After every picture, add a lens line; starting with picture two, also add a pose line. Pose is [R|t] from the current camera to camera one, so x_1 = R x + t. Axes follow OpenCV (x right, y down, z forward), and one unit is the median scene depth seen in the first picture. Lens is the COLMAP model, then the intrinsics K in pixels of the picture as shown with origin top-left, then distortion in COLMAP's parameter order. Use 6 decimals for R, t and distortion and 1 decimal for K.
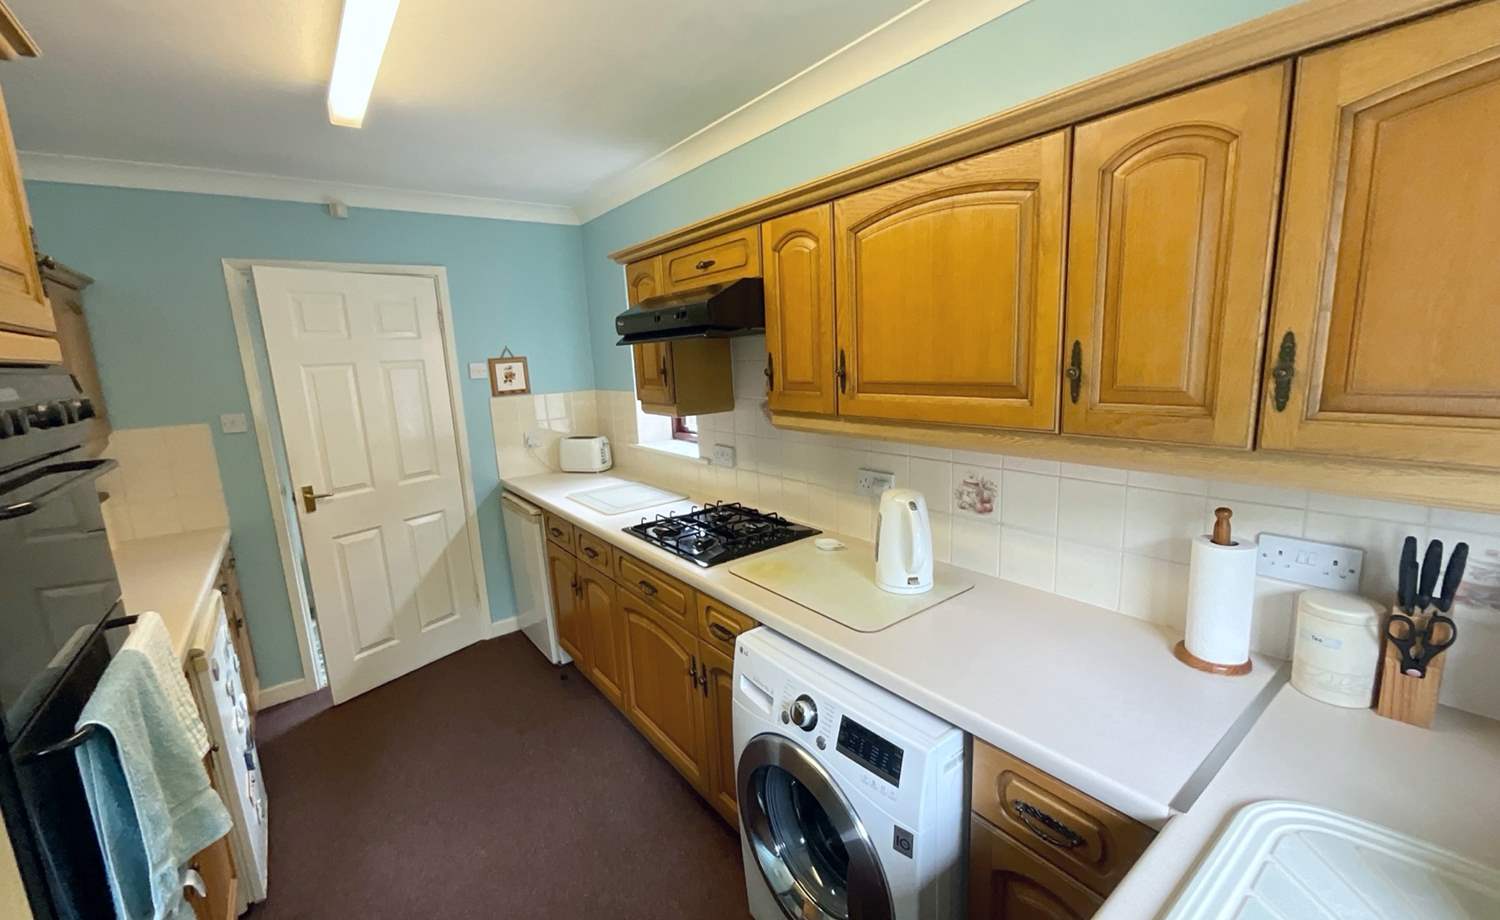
lens RADIAL K [[609.2, 0, 750.0], [0, 609.2, 460.0], [0, 0, 1]] dist [-0.001488, 0.000124]
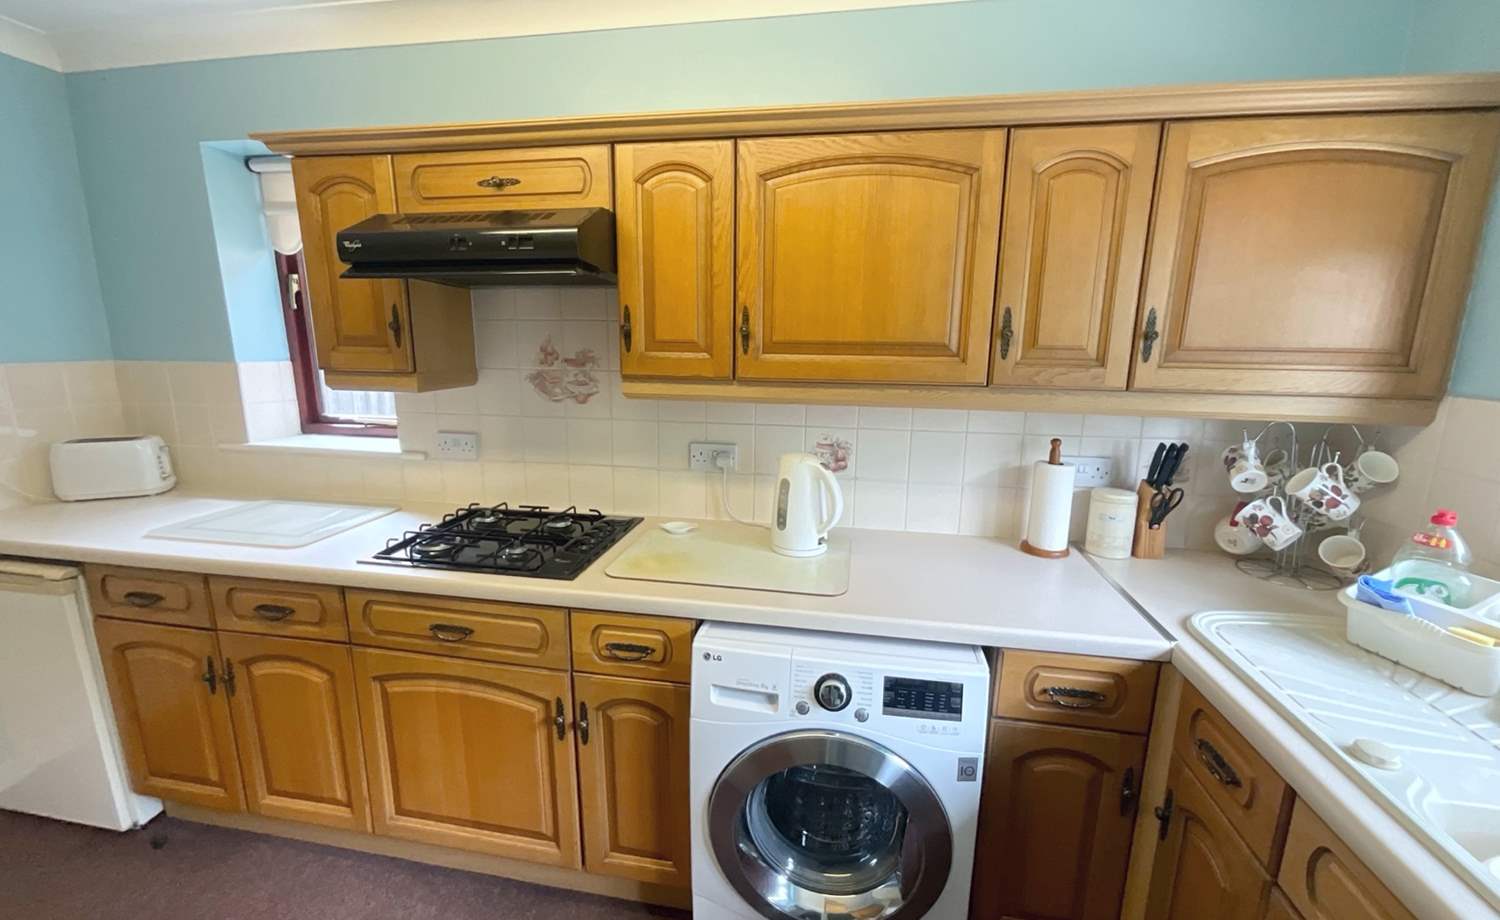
lens RADIAL K [[609.2, 0, 750.0], [0, 609.2, 460.0], [0, 0, 1]] dist [-0.001488, 0.000124]
pose [[0.730531, -0.077212, 0.678500, -0.474458], [0.074394, 0.996672, 0.033321, 0.020170], [-0.678815, 0.026135, 0.733844, 0.317532]]
